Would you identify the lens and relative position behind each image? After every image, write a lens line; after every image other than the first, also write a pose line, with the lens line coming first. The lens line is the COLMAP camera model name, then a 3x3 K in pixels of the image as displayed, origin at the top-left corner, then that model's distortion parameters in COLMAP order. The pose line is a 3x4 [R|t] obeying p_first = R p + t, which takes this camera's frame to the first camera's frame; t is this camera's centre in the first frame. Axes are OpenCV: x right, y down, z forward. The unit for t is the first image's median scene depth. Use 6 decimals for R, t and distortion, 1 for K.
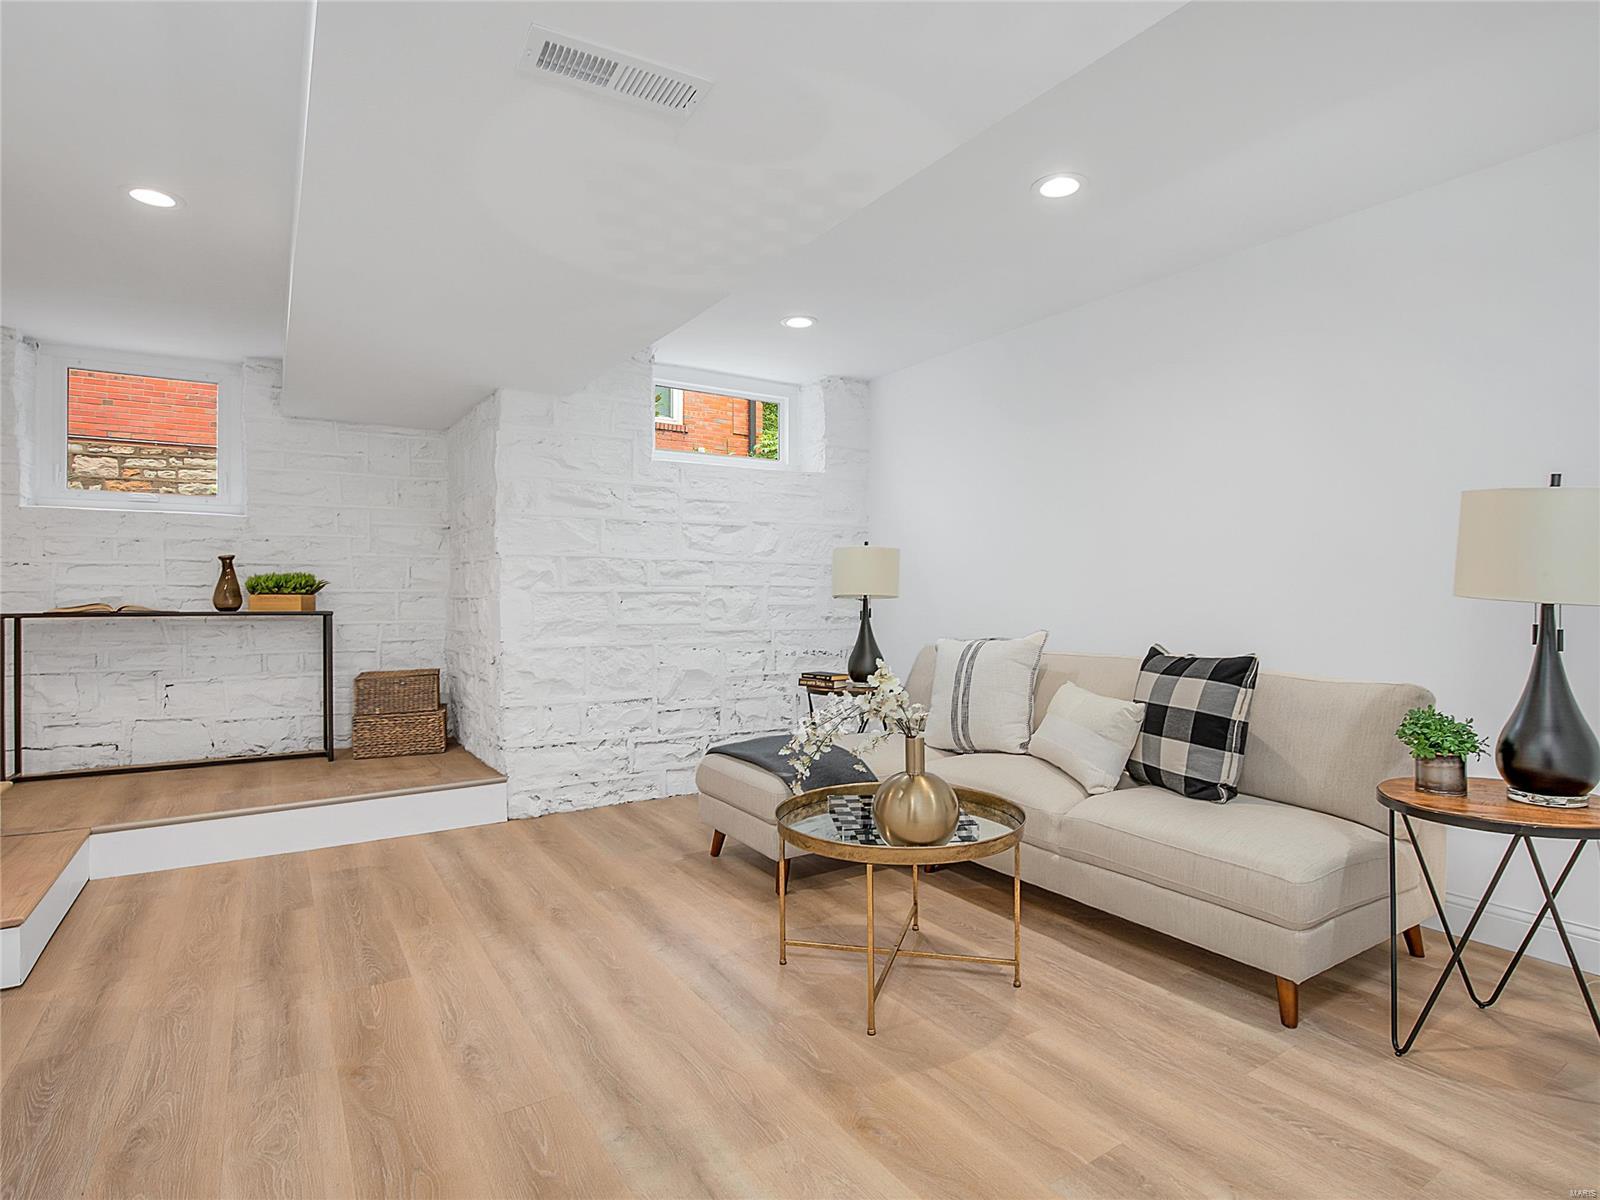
lens RADIAL K [[857.1, 0, 799.9], [0, 857.1, 589.2], [0, 0, 1]] dist [-0.023447, -0.000217]
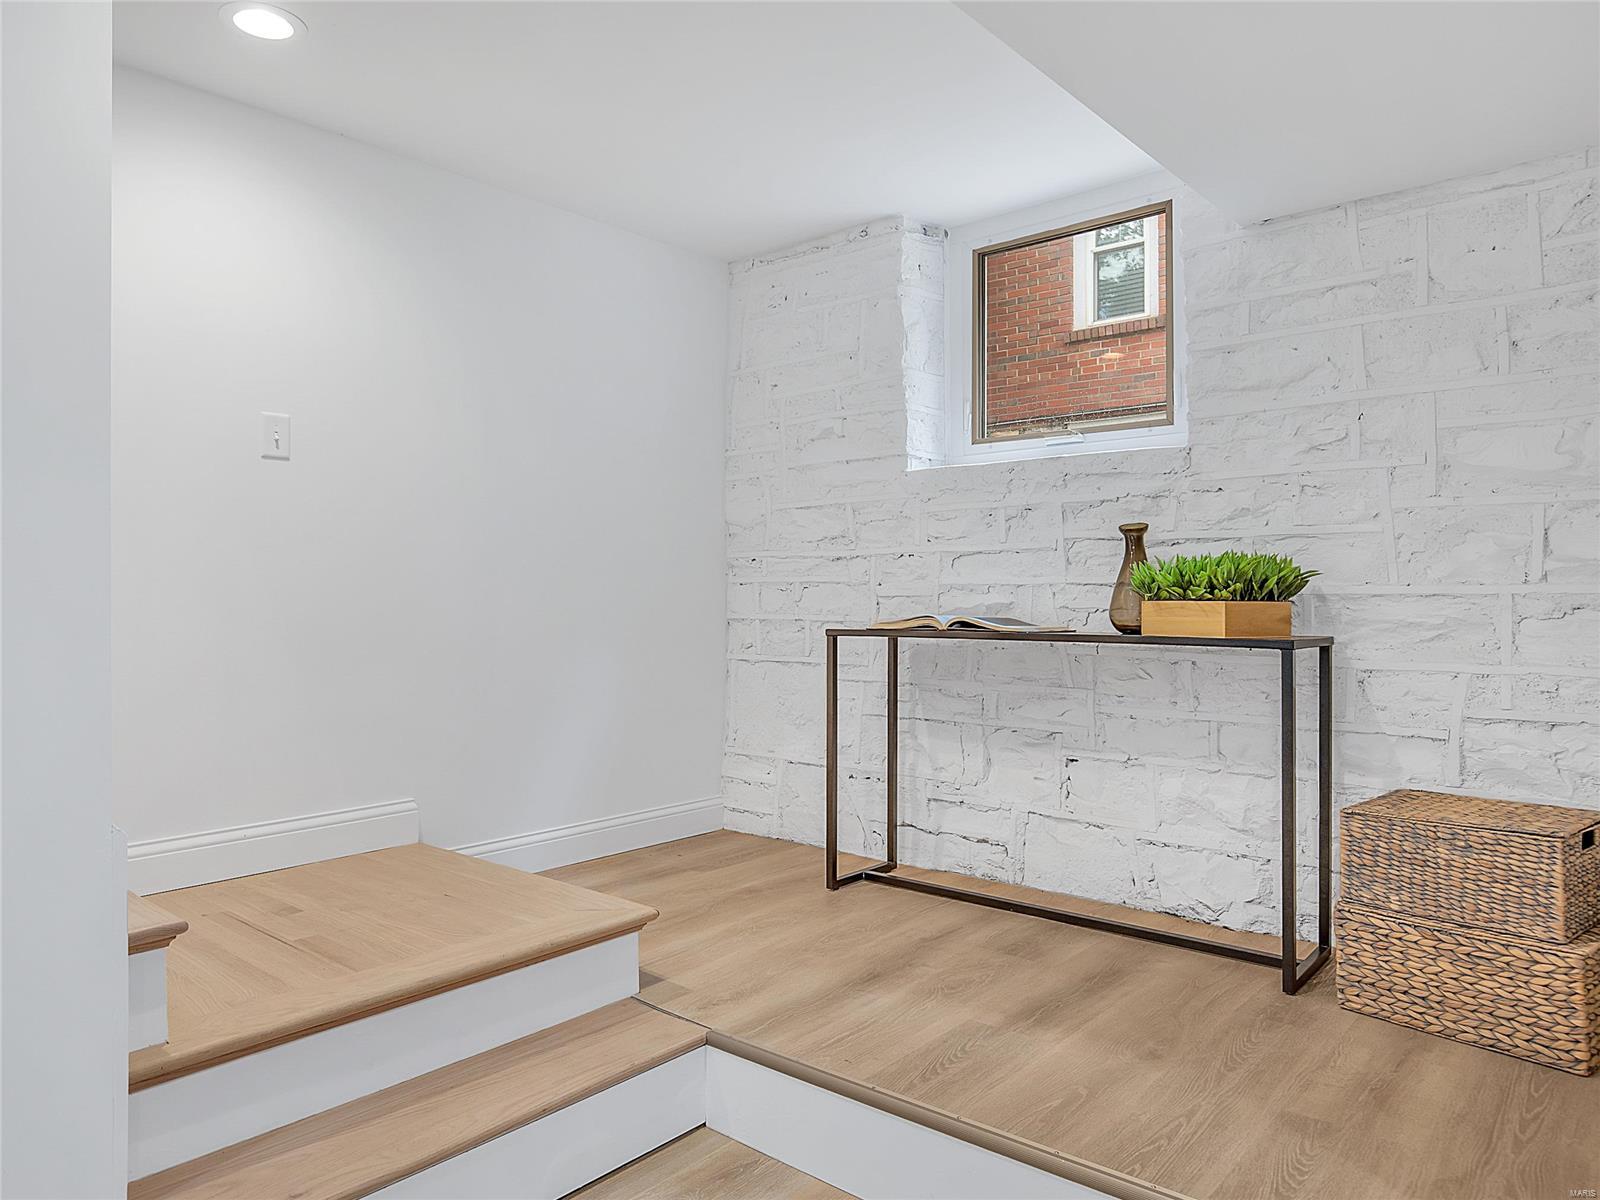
lens RADIAL K [[1065.2, 0, 799.9], [0, 1065.2, 598.0], [0, 0, 1]] dist [-0.002622, -0.001769]
pose [[0.300545, -0.000026, -0.953768, -0.118792], [0.008315, 0.999962, 0.002593, 0.001401], [0.953732, -0.008709, 0.300533, 0.610495]]
